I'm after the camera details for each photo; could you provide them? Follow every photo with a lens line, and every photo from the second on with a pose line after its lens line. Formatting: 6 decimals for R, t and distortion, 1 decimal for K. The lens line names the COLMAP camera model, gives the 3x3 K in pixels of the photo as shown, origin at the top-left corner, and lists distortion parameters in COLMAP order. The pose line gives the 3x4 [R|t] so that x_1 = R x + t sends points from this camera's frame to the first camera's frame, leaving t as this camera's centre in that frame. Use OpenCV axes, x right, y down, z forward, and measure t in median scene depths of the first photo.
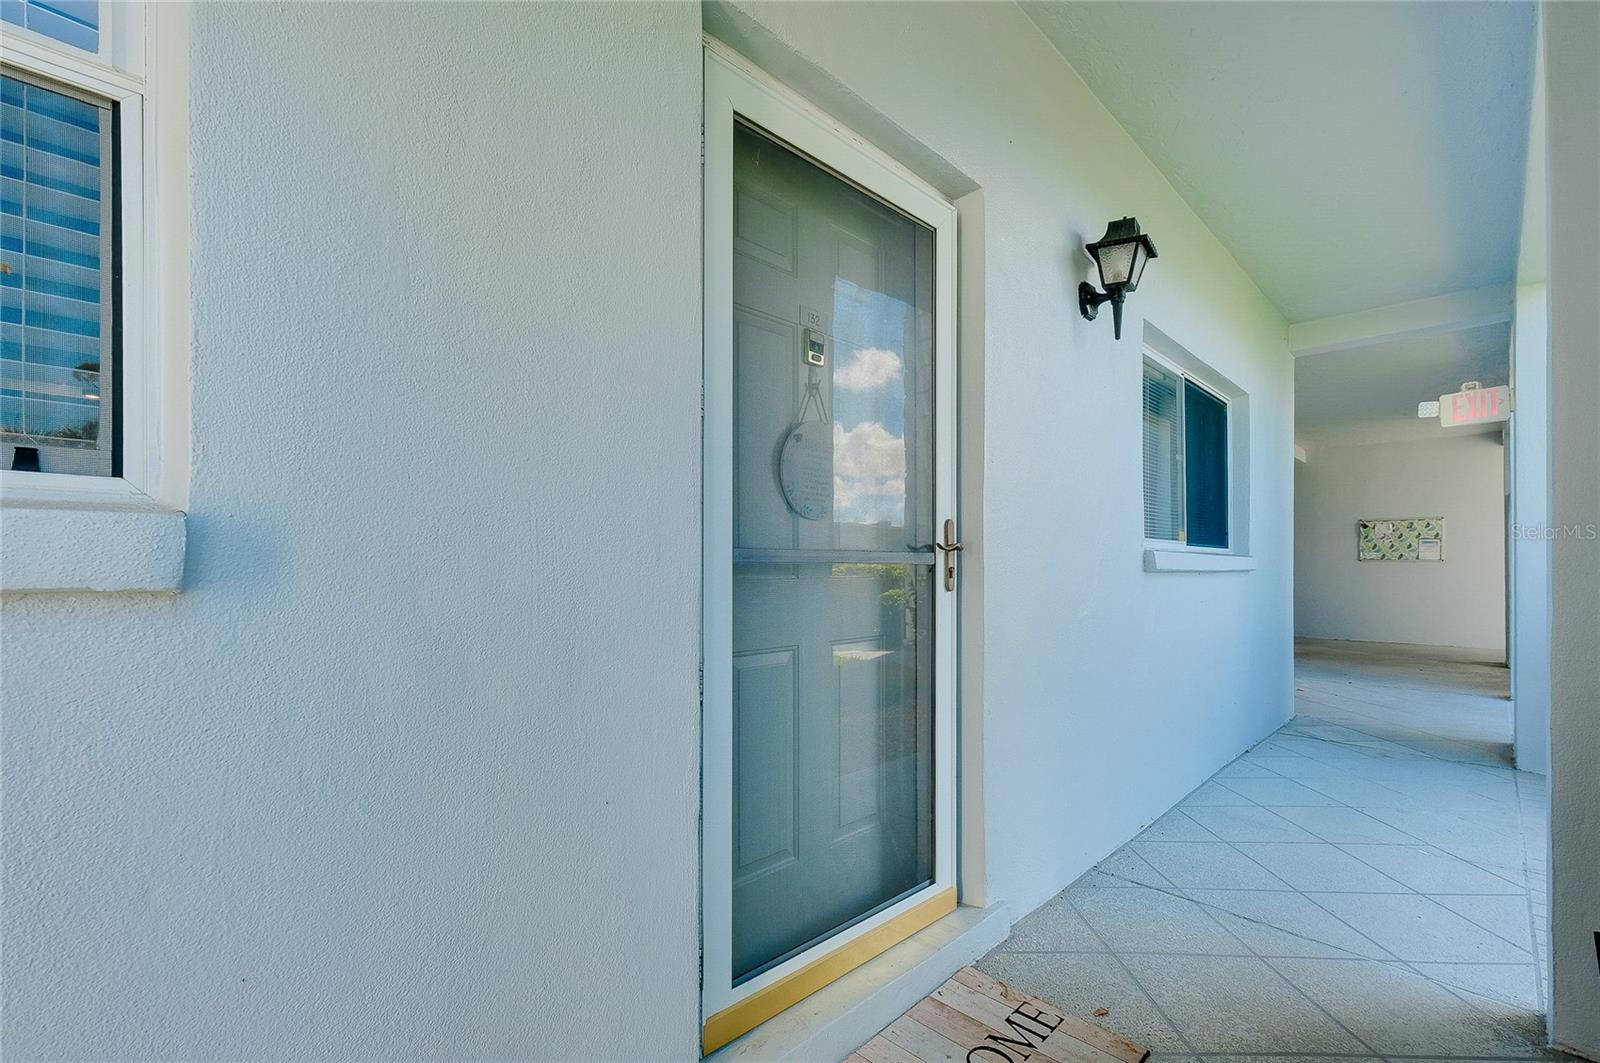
lens RADIAL K [[721.5, 0, 815.9], [0, 721.5, 566.0], [0, 0, 1]] dist [-0.009753, 0.001479]
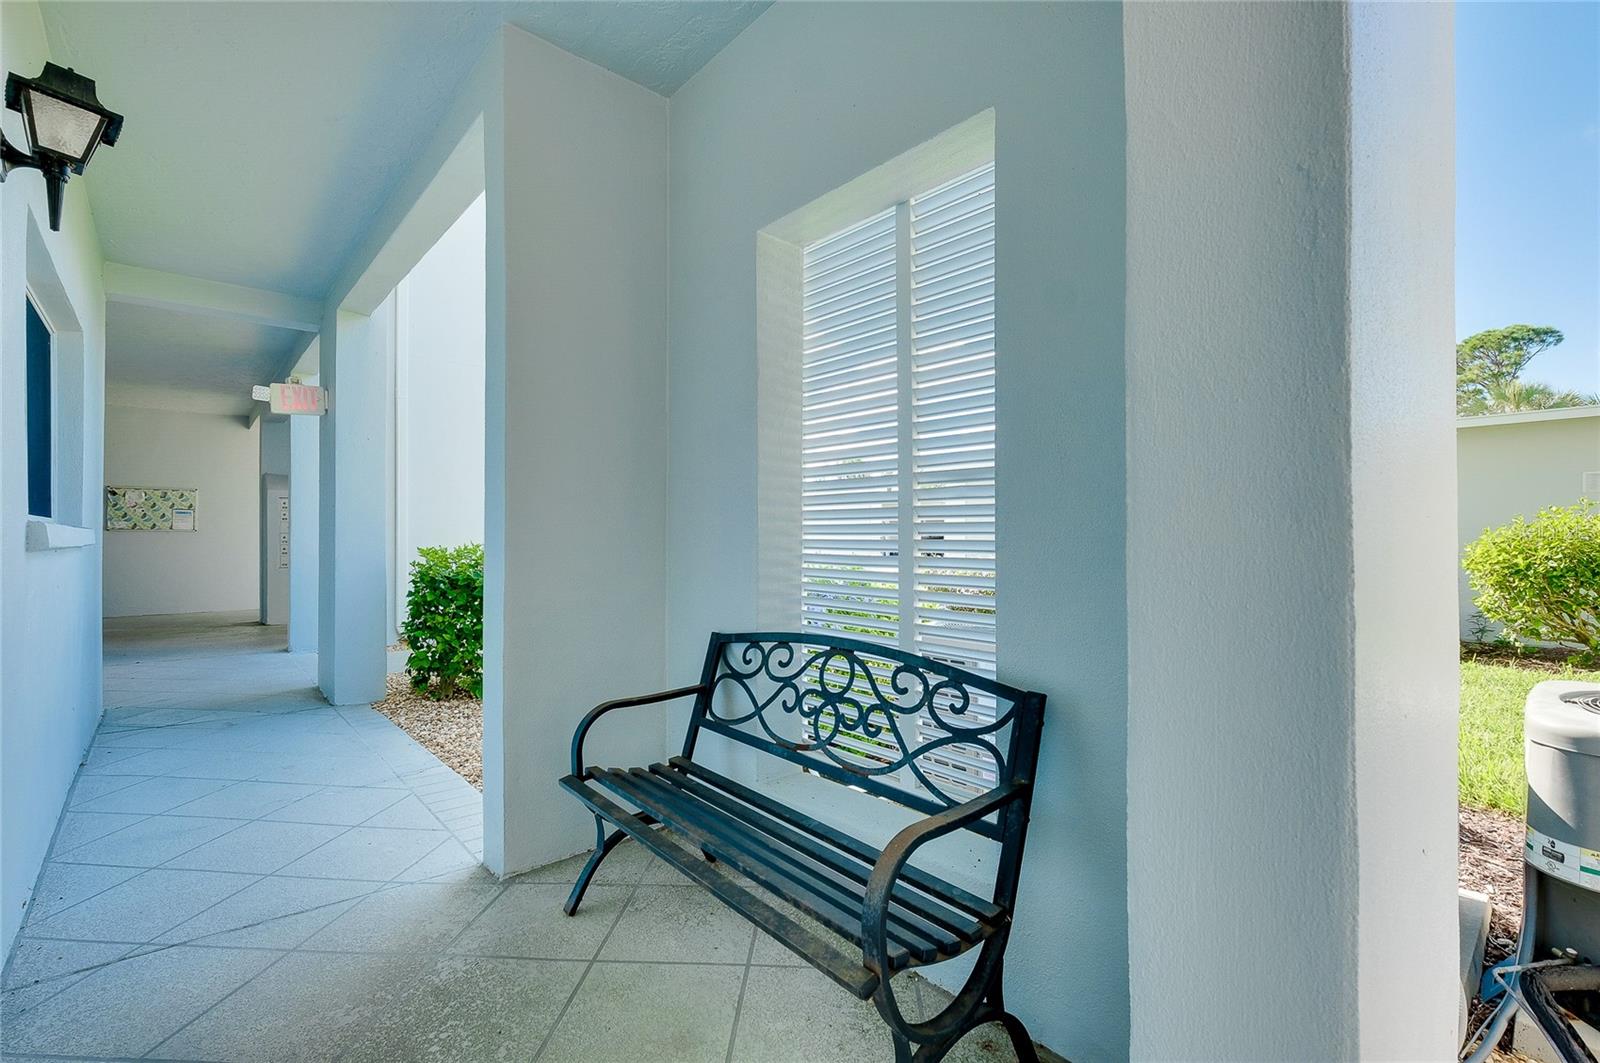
lens RADIAL K [[684.1, 0, 801.3], [0, 684.1, 531.6], [0, 0, 1]] dist [-0.008190, 0.002672]
pose [[0.081617, 0.006202, 0.996644, -0.103064], [-0.002107, 0.999979, -0.006050, -0.005814], [-0.996662, -0.001607, 0.081628, 0.105132]]
